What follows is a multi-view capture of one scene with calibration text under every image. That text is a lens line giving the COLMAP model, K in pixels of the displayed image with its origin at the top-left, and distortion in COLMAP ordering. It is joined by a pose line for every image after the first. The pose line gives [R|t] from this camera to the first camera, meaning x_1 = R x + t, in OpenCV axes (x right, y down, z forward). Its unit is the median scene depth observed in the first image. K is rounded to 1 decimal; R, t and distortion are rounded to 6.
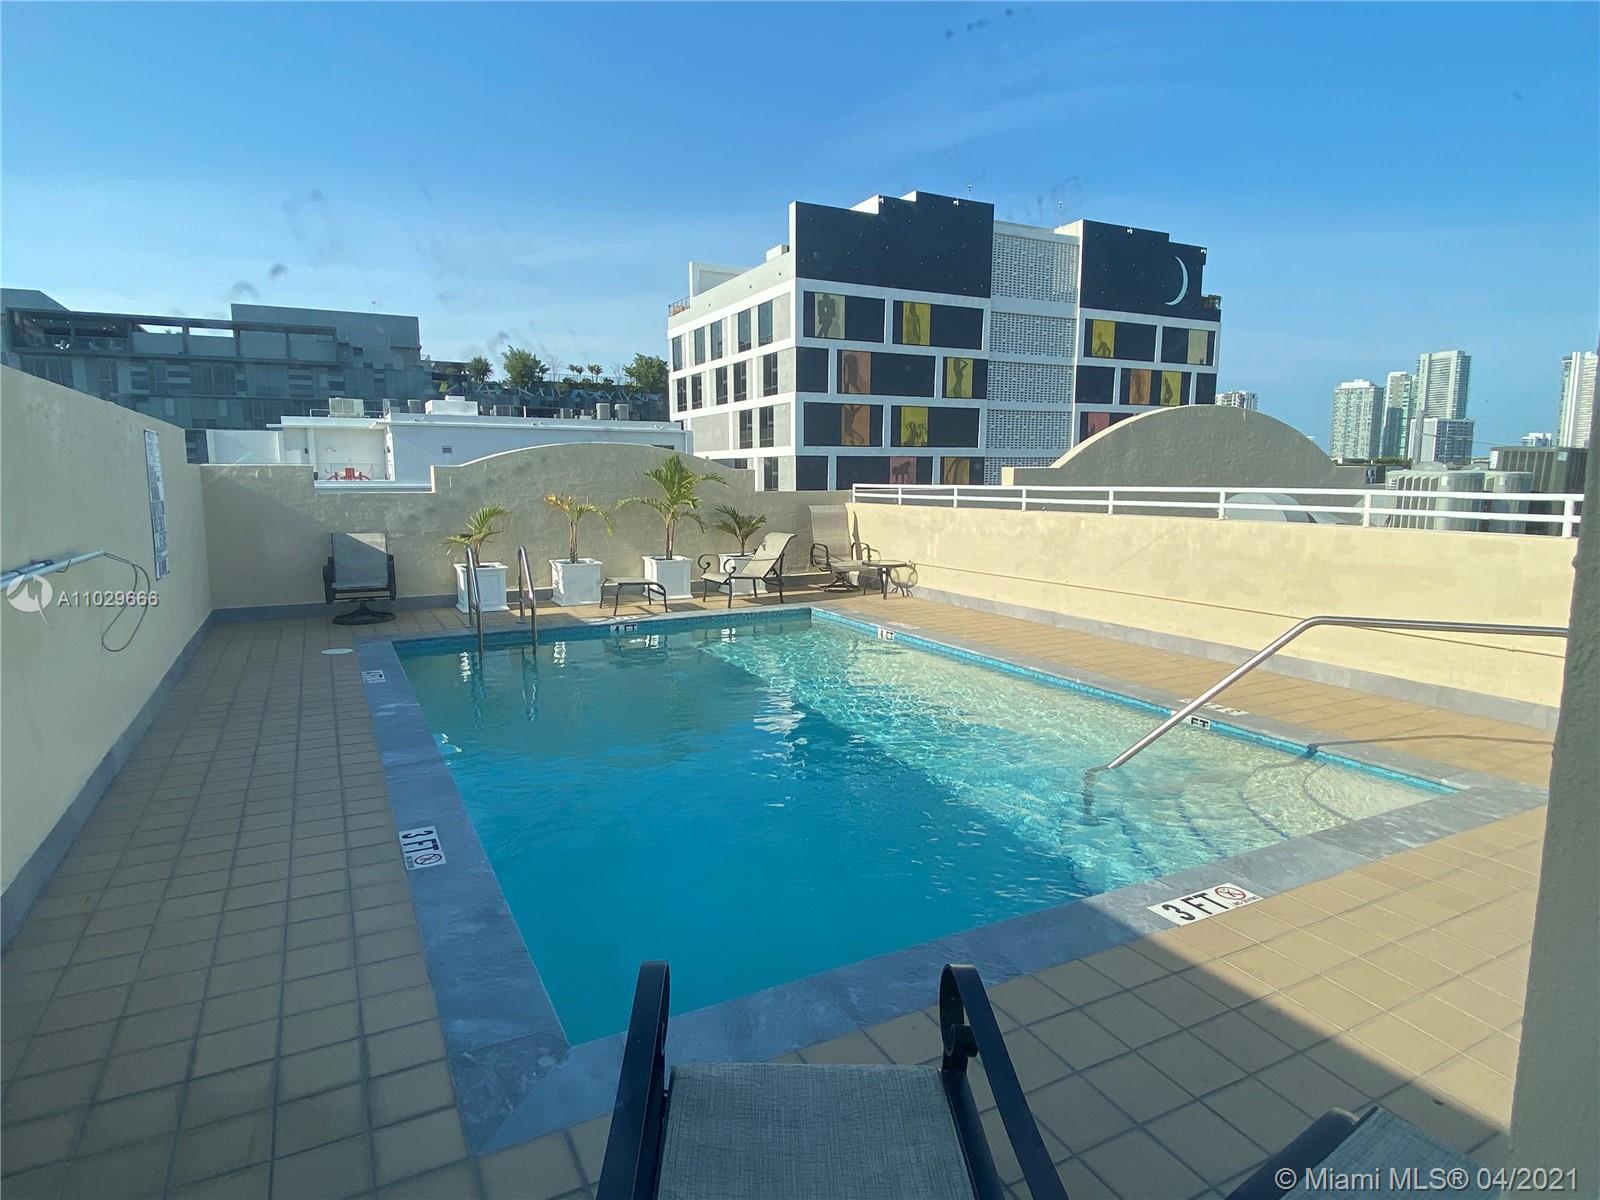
lens RADIAL K [[915.2, 0, 808.3], [0, 915.2, 614.8], [0, 0, 1]] dist [0.106460, -0.142531]
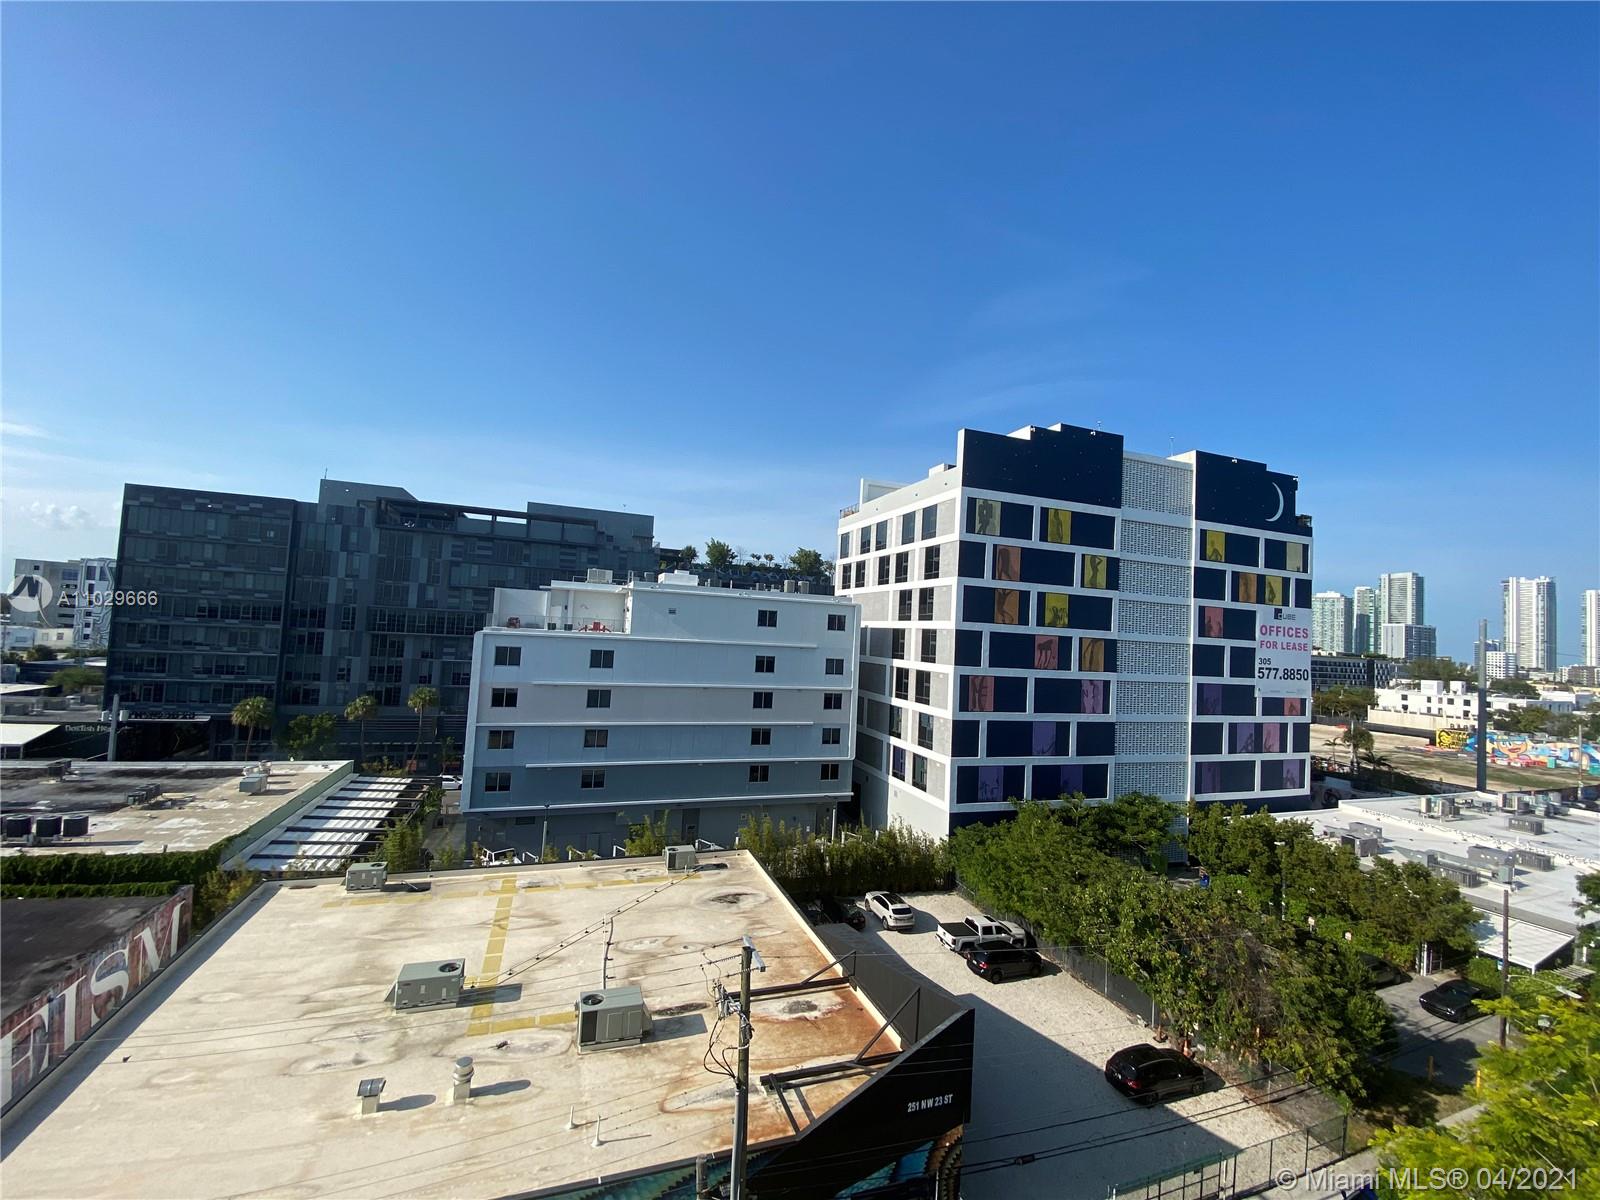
lens RADIAL K [[652.8, 0, 800.0], [0, 652.8, 600.0], [0, 0, 1]] dist [0.040805, -0.040091]
pose [[0.988943, 0.047156, -0.140596, -0.083776], [-0.074784, 0.977296, -0.198241, -0.028365], [0.128055, 0.206563, 0.970017, 0.149576]]
